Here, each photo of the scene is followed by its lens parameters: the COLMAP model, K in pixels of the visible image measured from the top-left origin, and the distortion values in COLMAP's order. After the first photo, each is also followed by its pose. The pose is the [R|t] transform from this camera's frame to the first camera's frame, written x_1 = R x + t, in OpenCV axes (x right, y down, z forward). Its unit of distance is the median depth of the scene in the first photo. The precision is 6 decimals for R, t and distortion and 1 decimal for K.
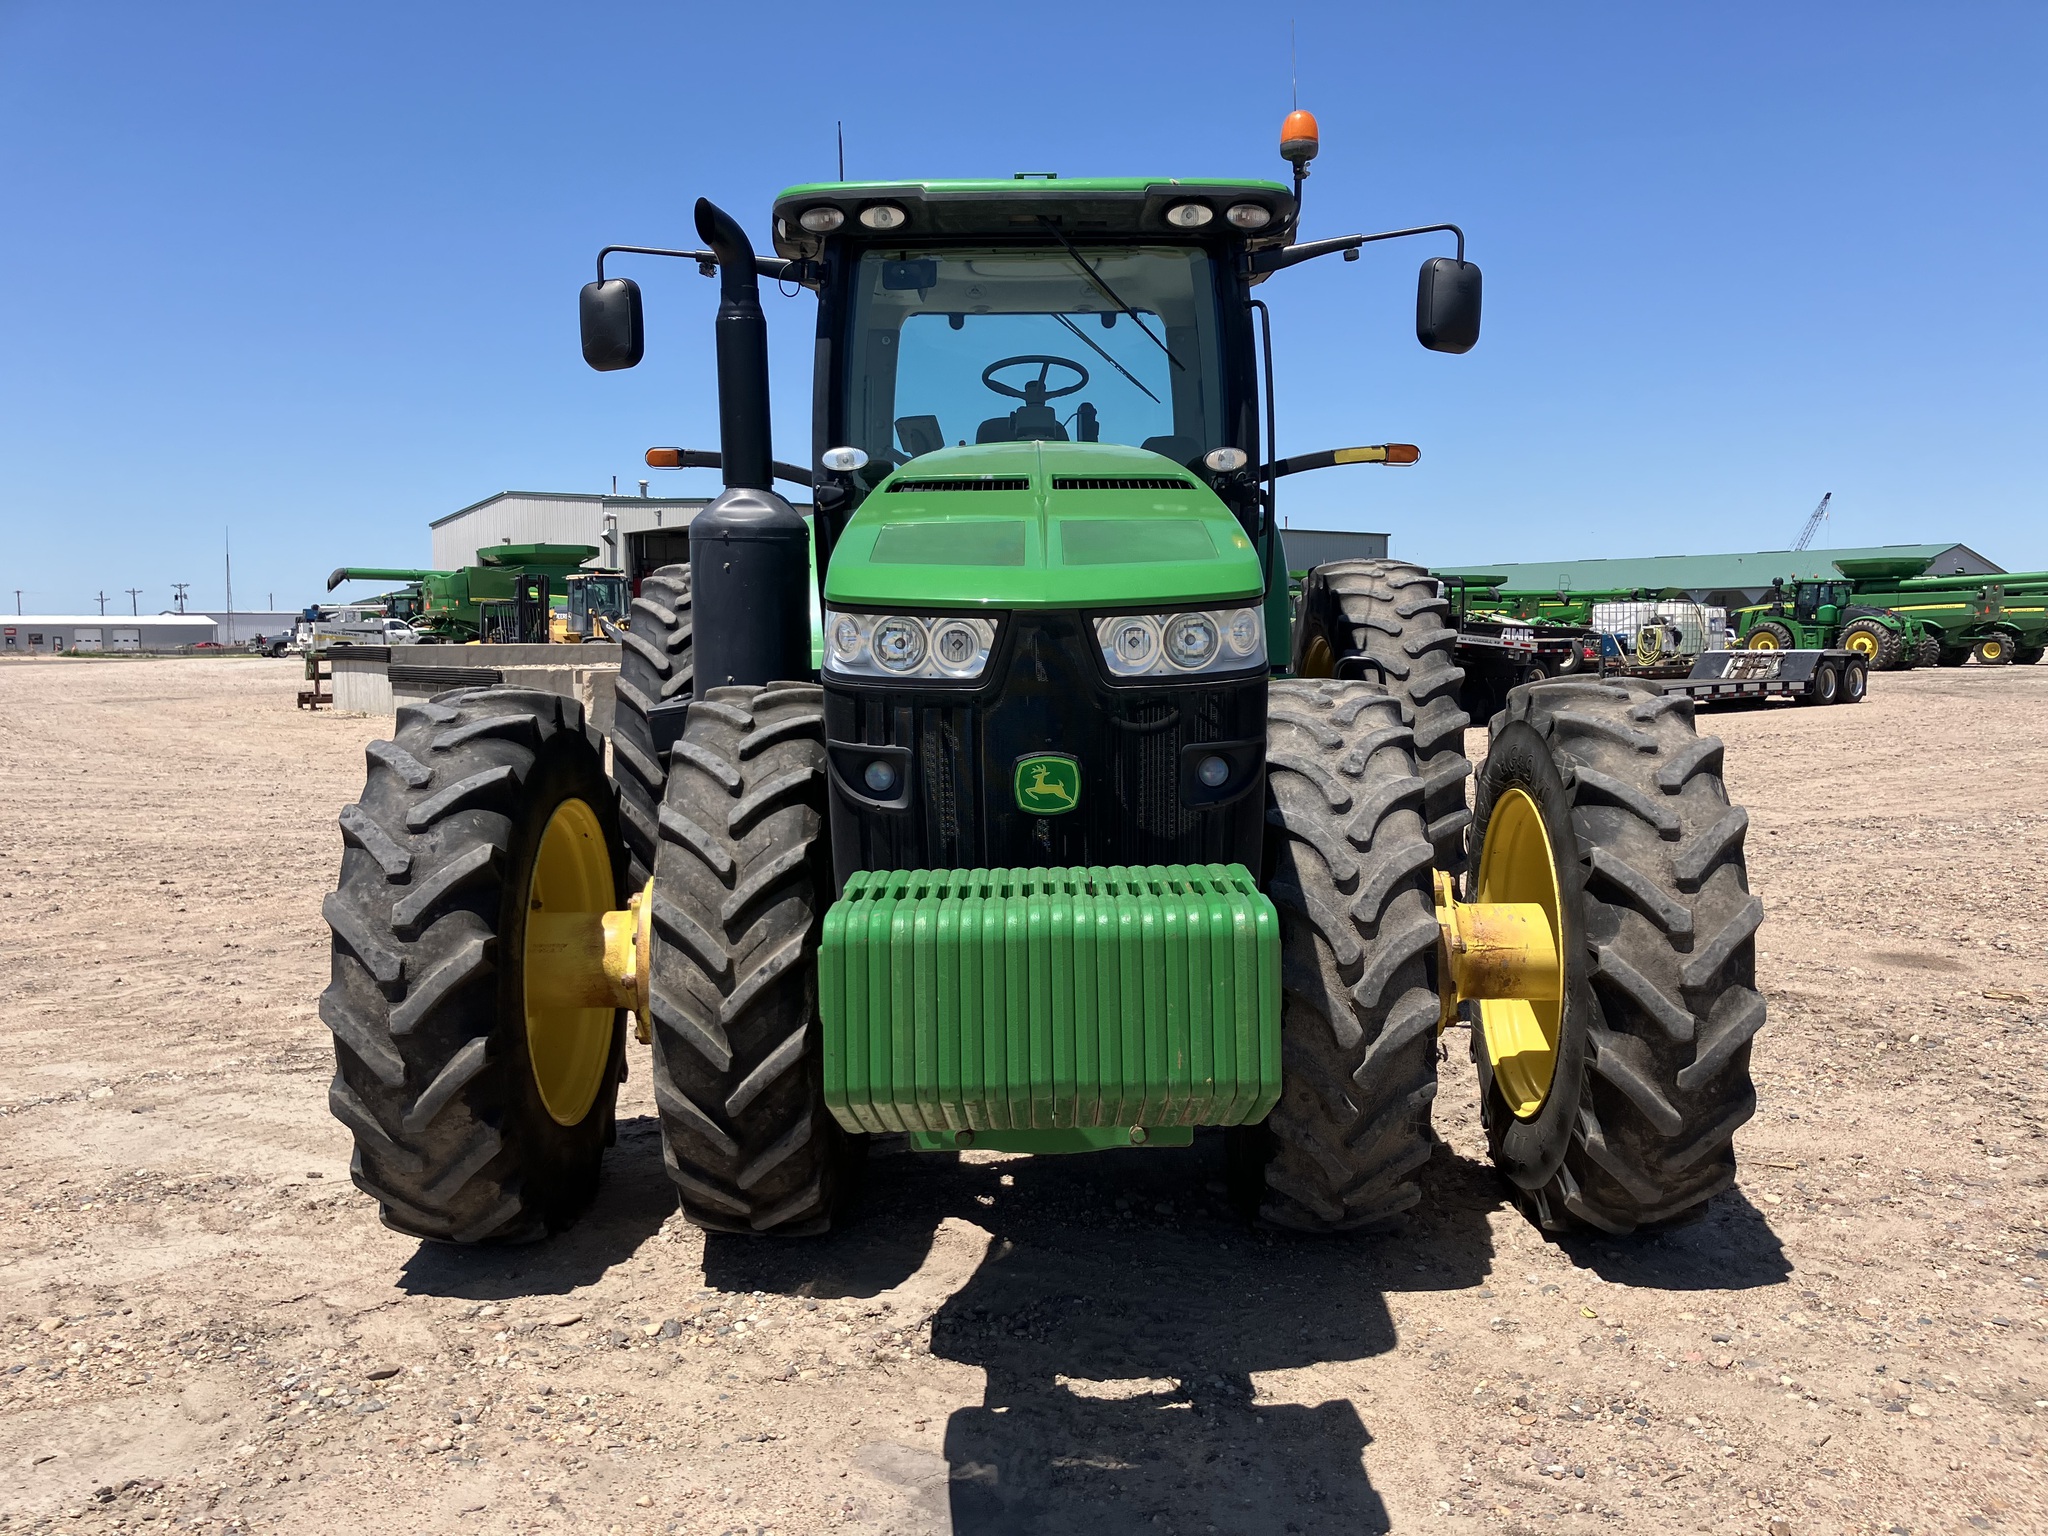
lens RADIAL K [[1722.8, 0, 1024.2], [0, 1722.8, 800.4], [0, 0, 1]] dist [-0.000373, -0.000734]
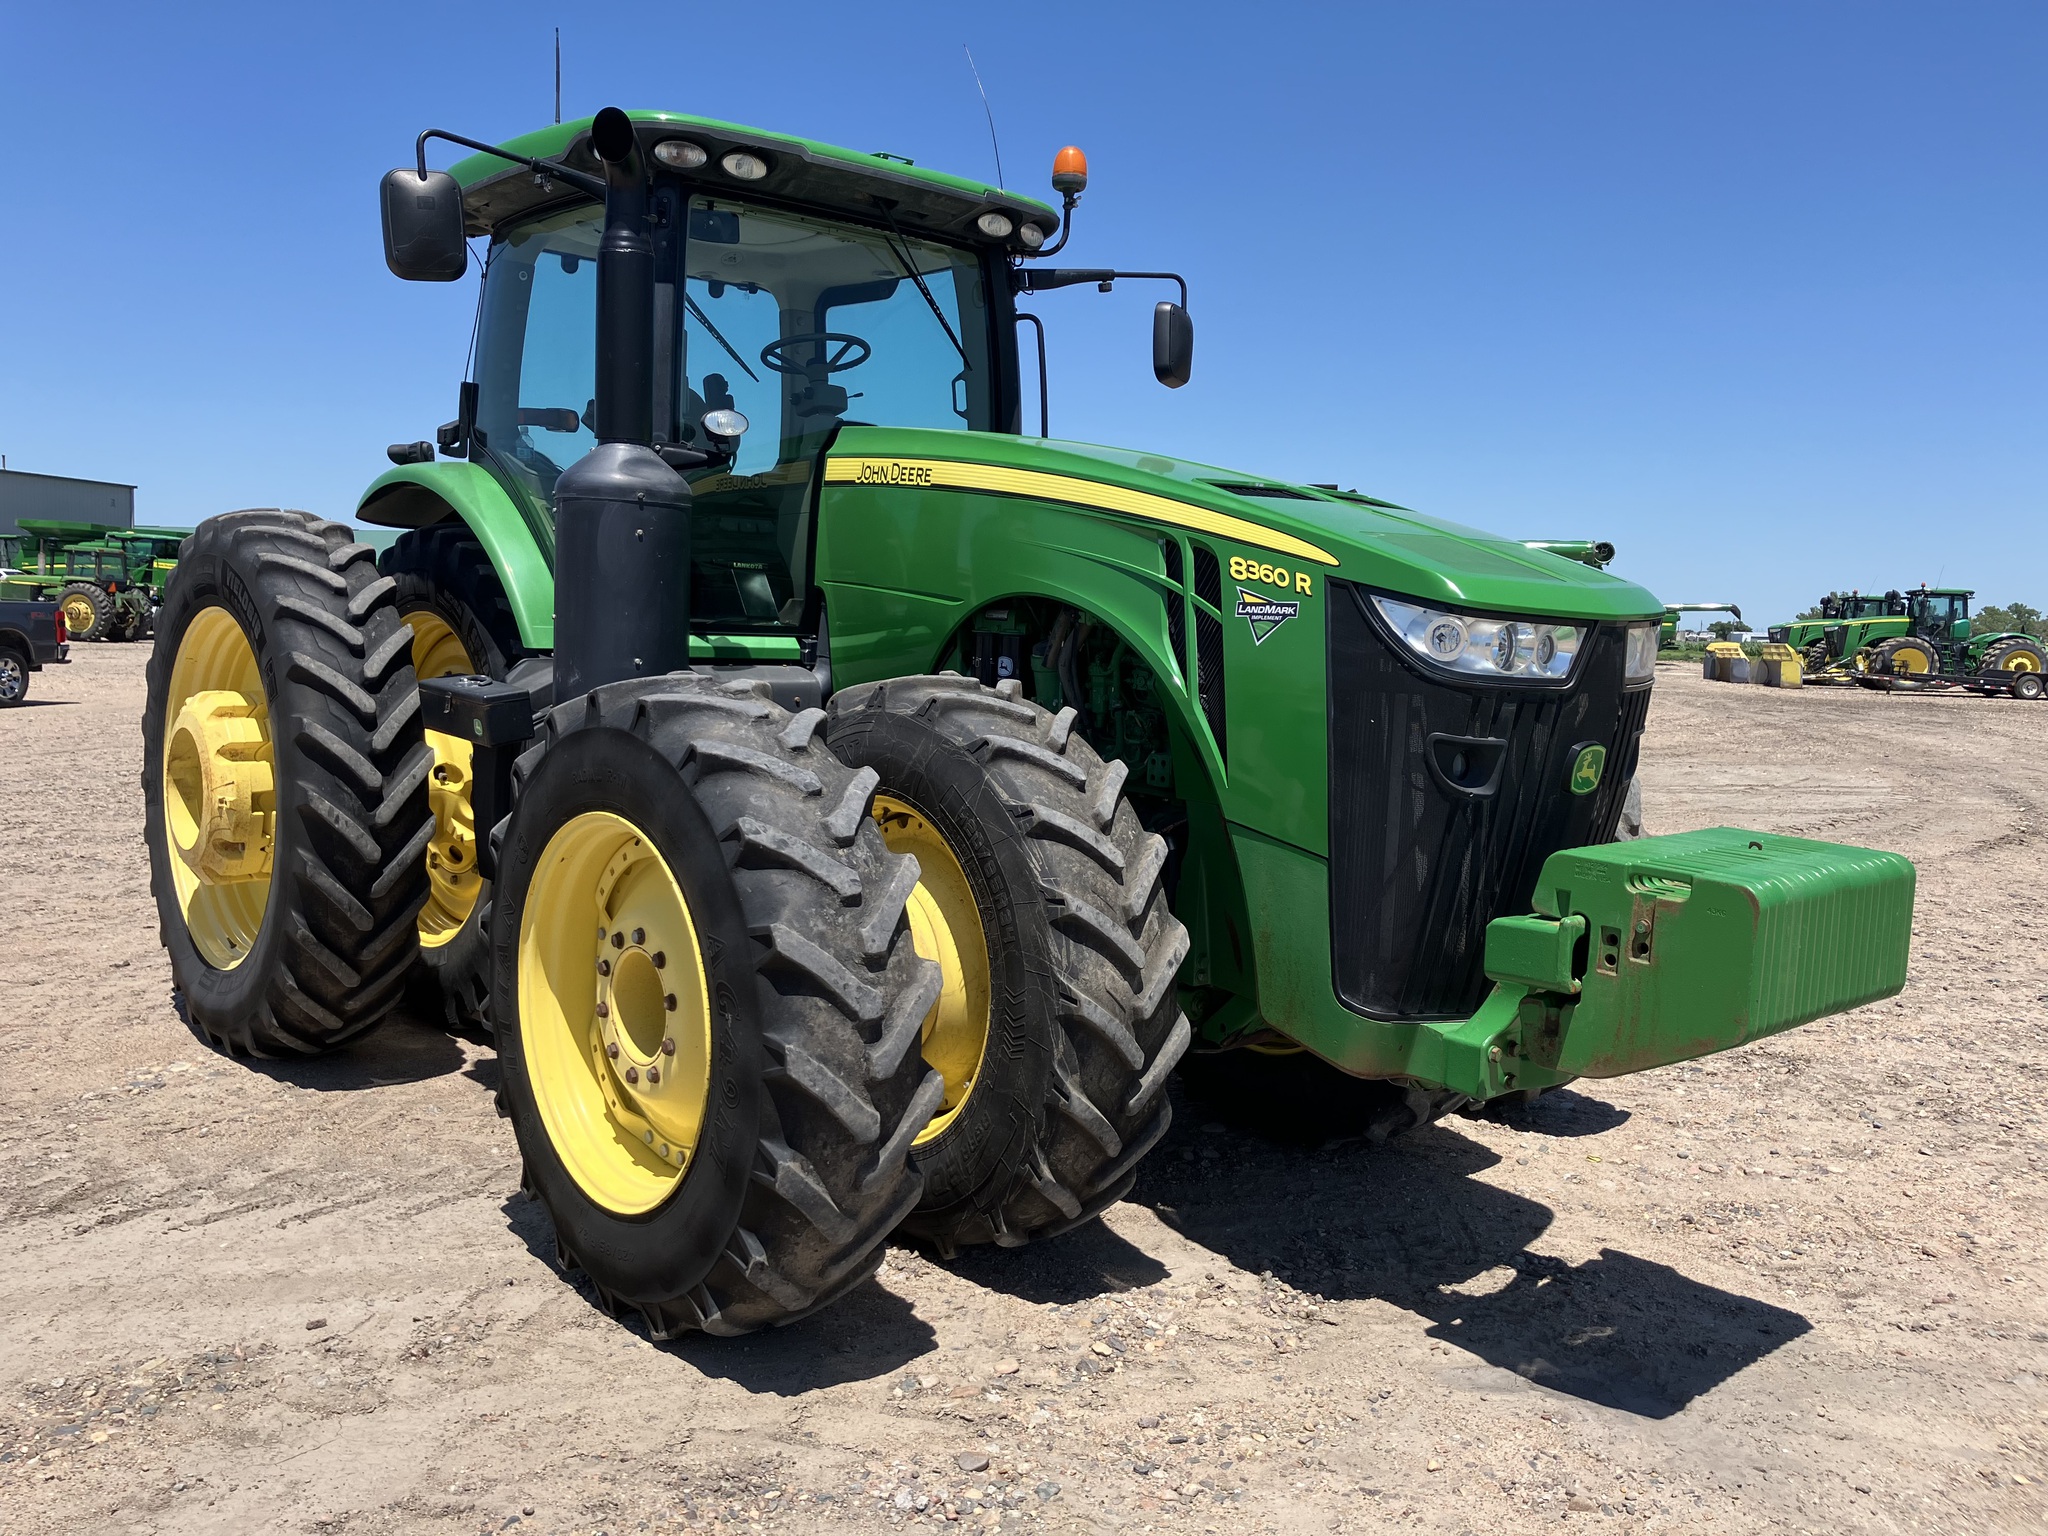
lens RADIAL K [[1701.5, 0, 1024.0], [0, 1701.5, 768.0], [0, 0, 1]] dist [-0.004630, -0.007131]
pose [[0.751408, -0.027906, 0.659248, -0.850352], [0.027613, 0.999560, 0.010838, -0.026692], [-0.659260, 0.010060, 0.751847, 0.306642]]
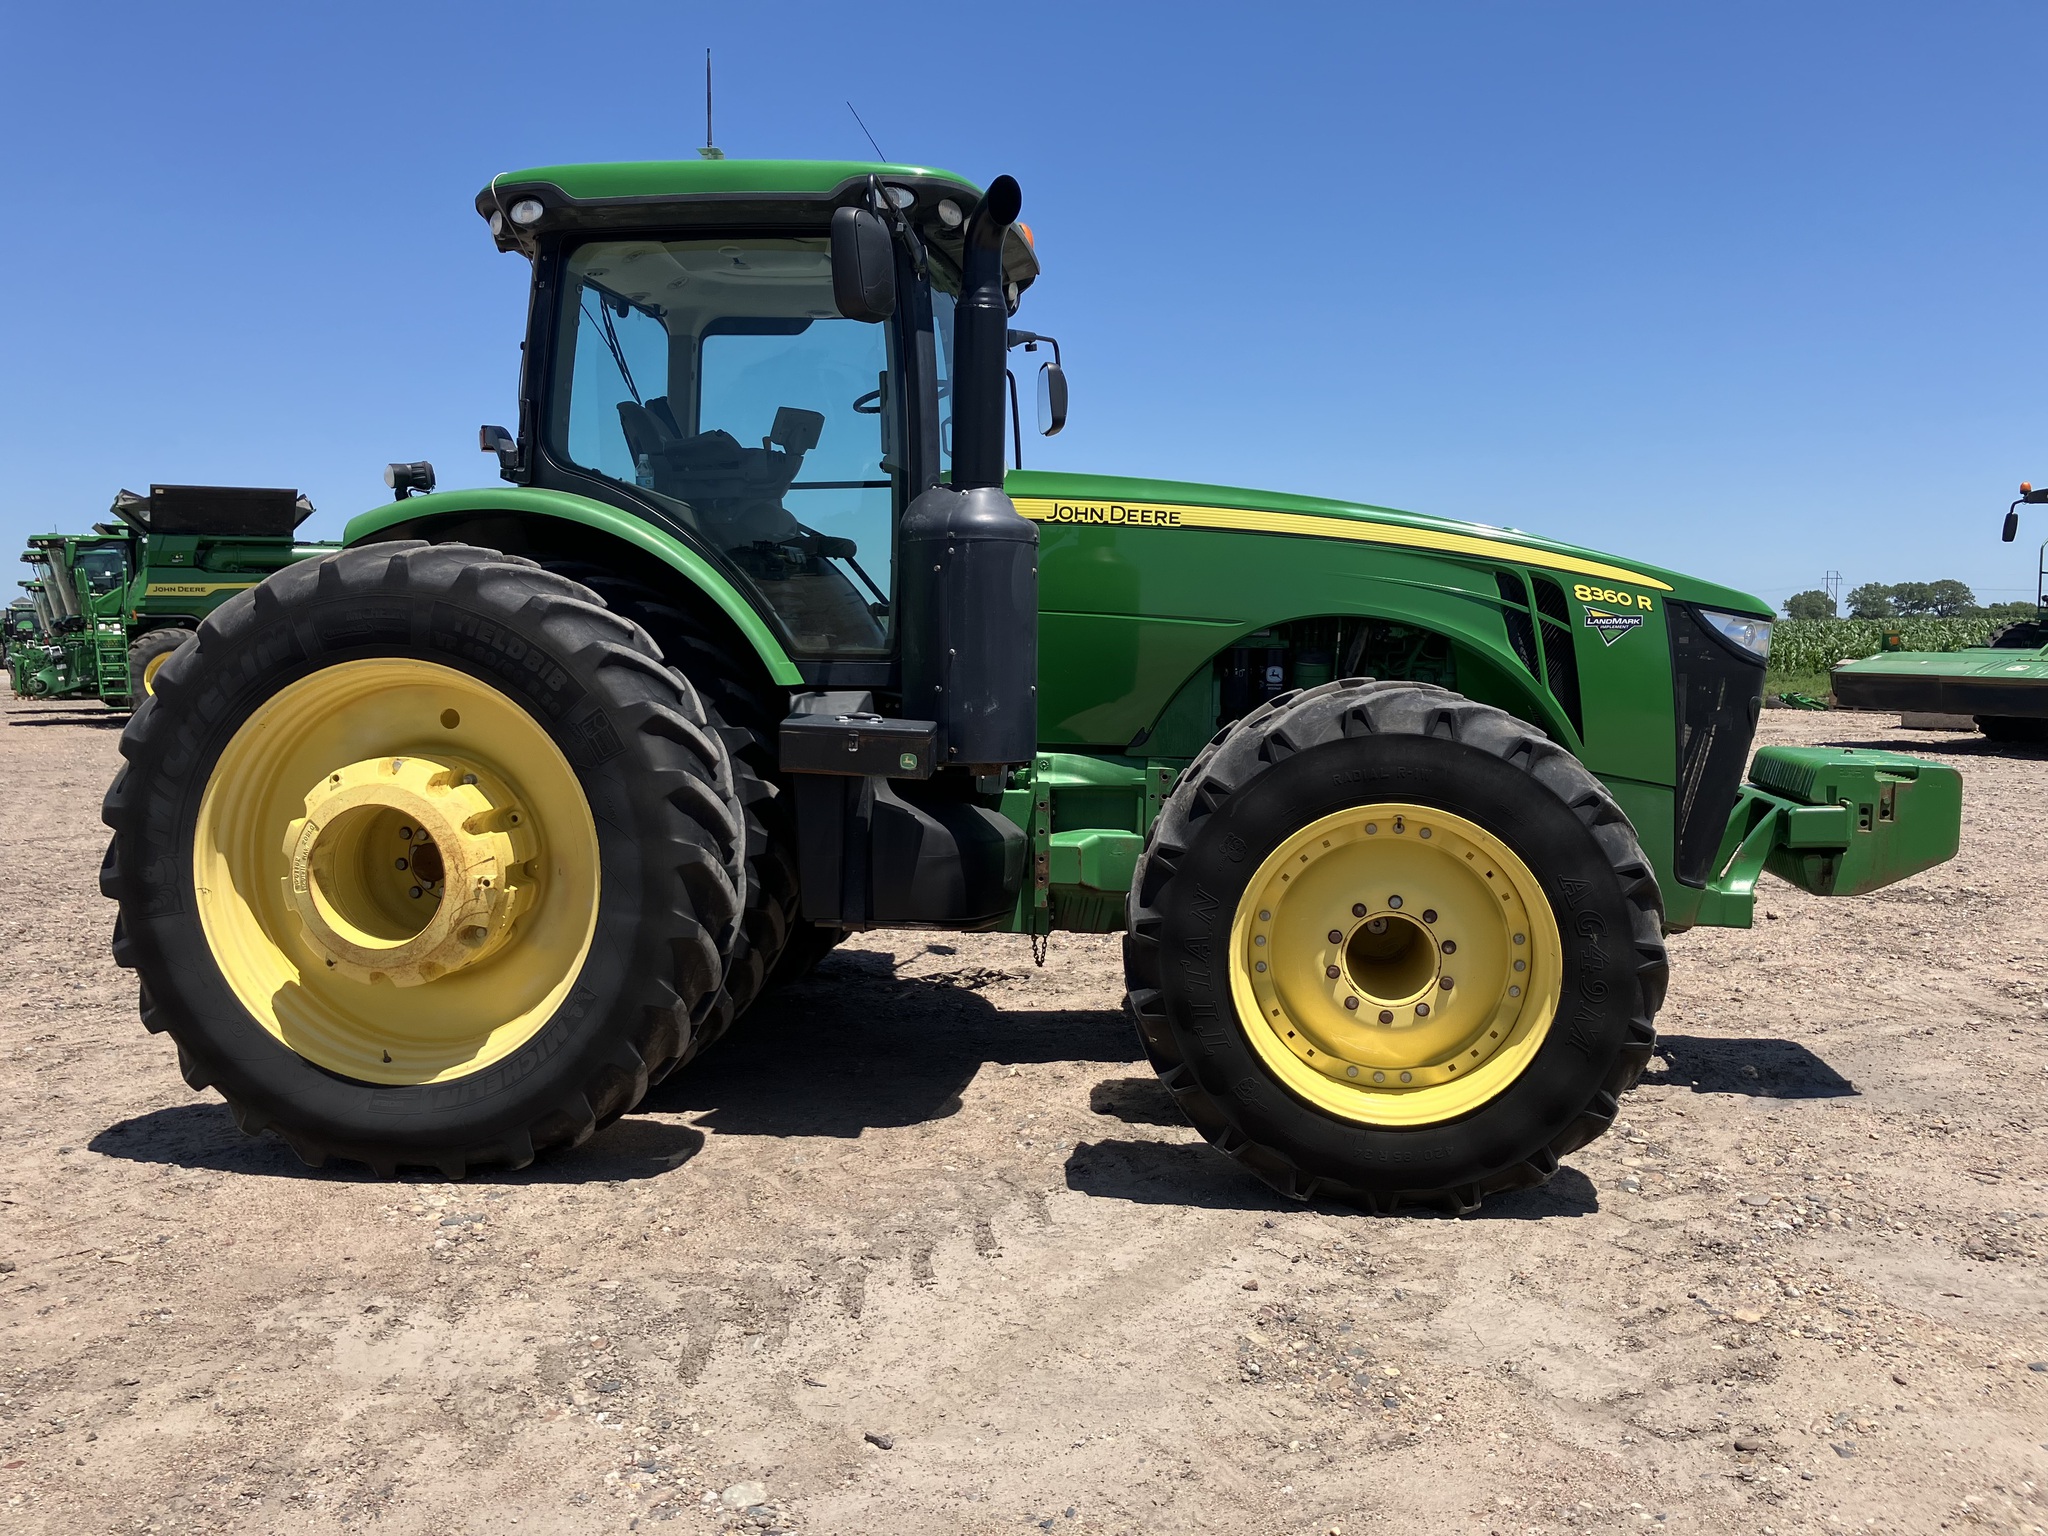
lens RADIAL K [[1701.5, 0, 1024.0], [0, 1701.5, 768.0], [0, 0, 1]] dist [-0.004630, -0.007131]
pose [[0.137962, -0.070395, 0.987933, -1.591020], [0.102805, 0.993101, 0.056407, -0.114222], [-0.985088, 0.093782, 0.144247, 1.261276]]
